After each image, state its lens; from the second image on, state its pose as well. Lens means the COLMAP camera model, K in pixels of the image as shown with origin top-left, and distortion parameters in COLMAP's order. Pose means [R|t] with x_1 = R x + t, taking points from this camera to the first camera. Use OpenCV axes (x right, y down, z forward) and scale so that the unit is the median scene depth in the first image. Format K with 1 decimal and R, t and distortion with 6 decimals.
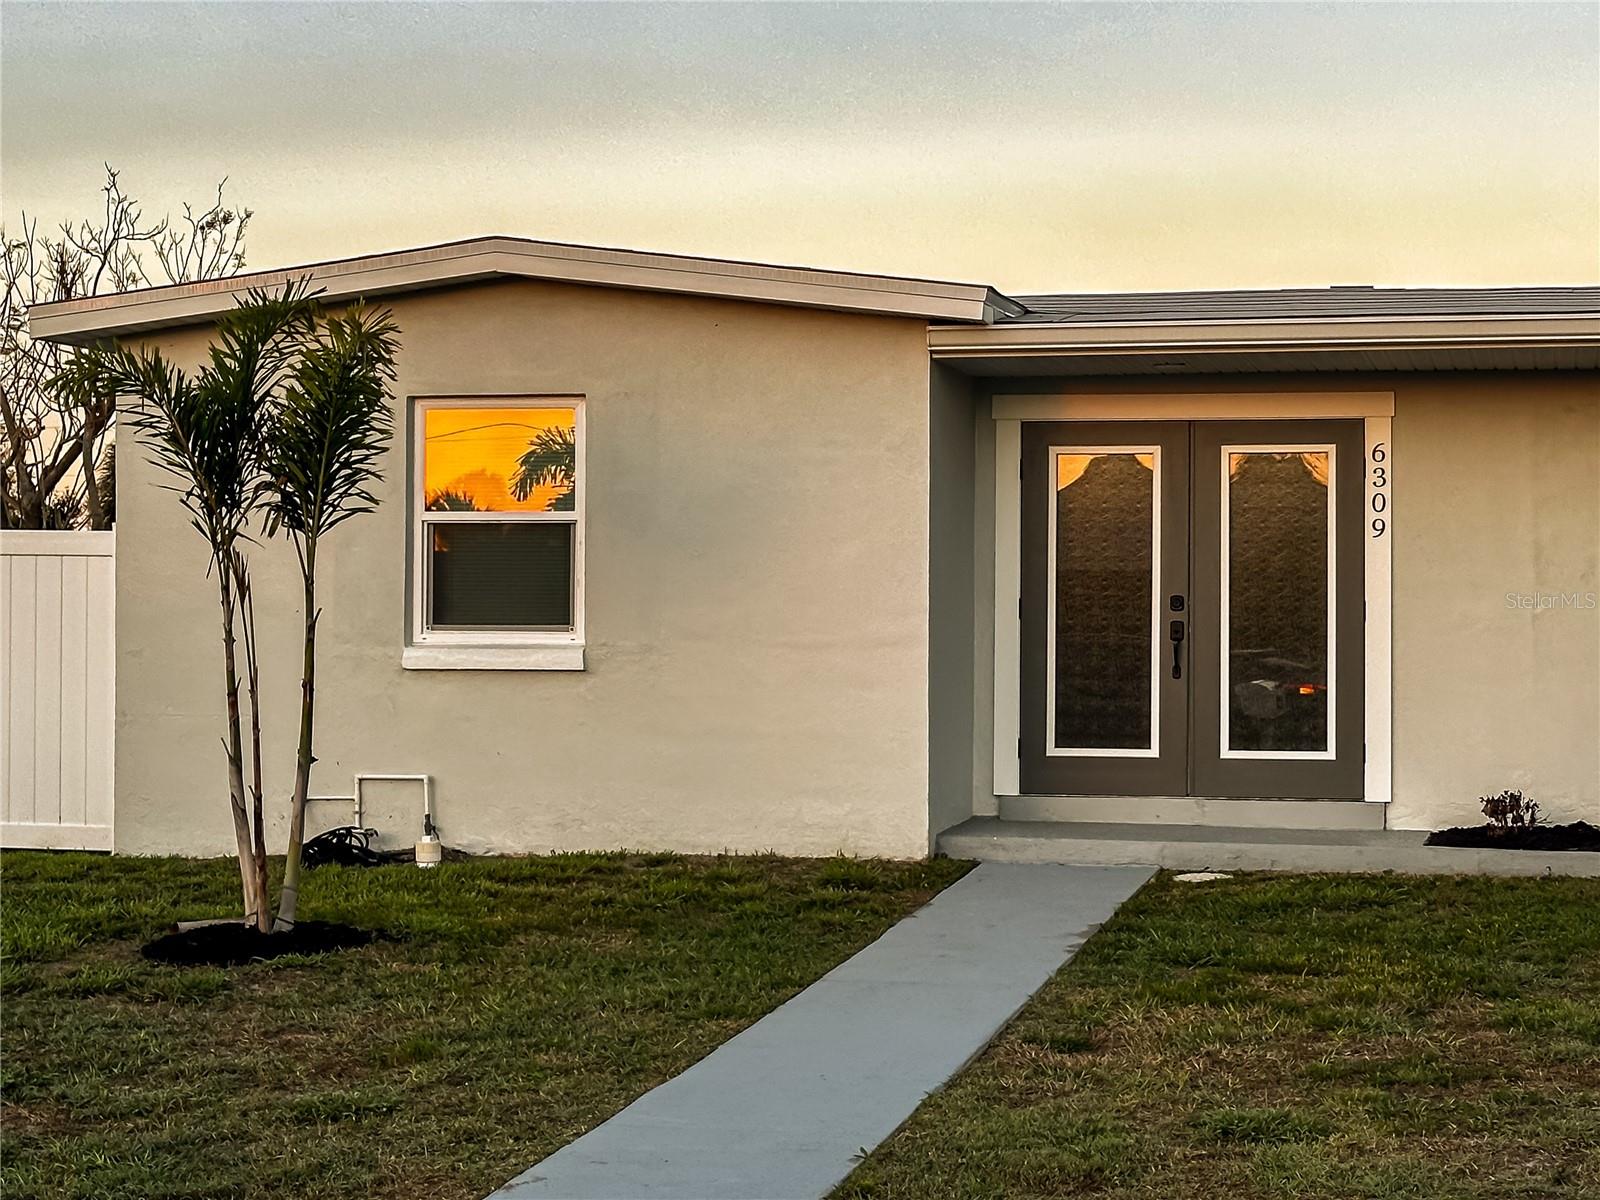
lens RADIAL K [[3325.2, 0, 800.0], [0, 3325.2, 600.0], [0, 0, 1]] dist [-0.012574, 0.439428]
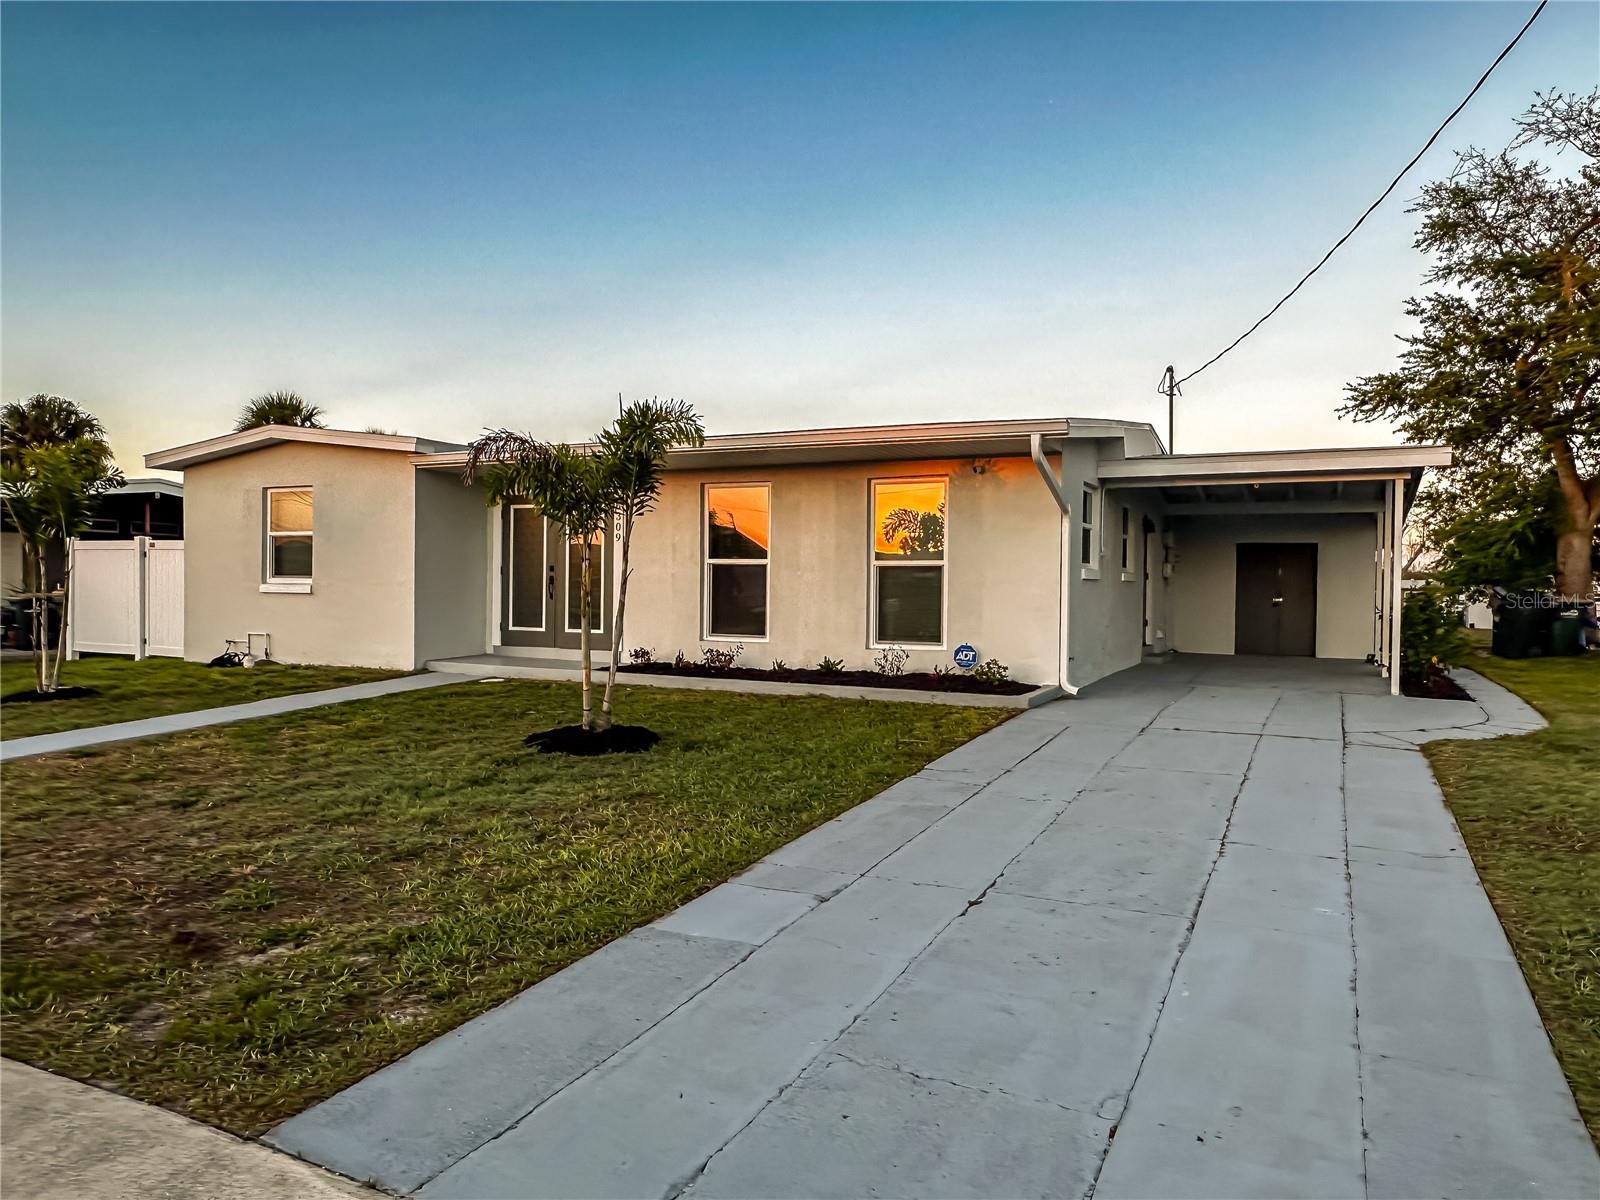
lens RADIAL K [[1120.9, 0, 800.0], [0, 1120.9, 600.0], [0, 0, 1]] dist [-0.032526, -0.000418]
pose [[0.974523, 0.009941, -0.224067, 0.513158], [-0.006790, 0.999867, 0.014827, 0.011482], [0.224185, -0.012927, 0.974461, 0.256638]]
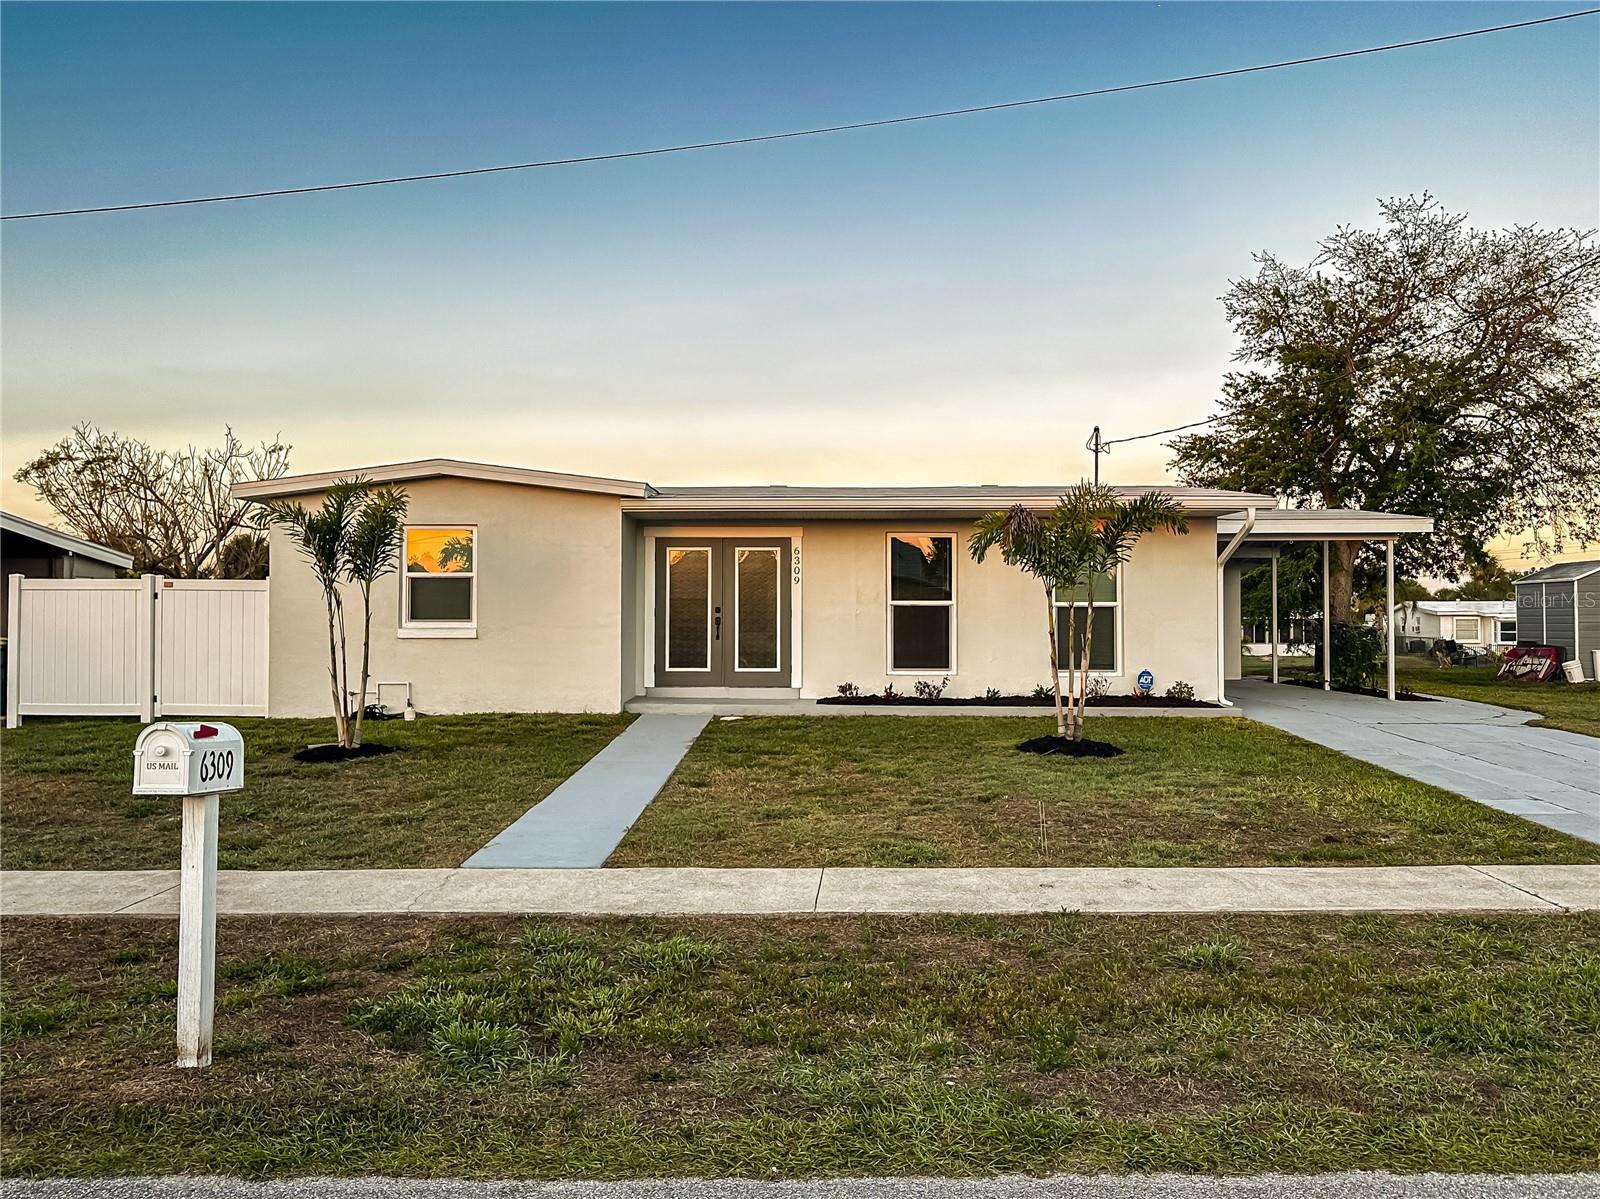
lens RADIAL K [[1346.8, 0, 800.0], [0, 1346.8, 599.5], [0, 0, 1]] dist [-0.001518, -0.005334]
pose [[0.977815, -0.000387, 0.209469, -0.042247], [0.002239, 0.999960, -0.008604, 0.002130], [-0.209457, 0.008882, 0.977778, -0.011046]]
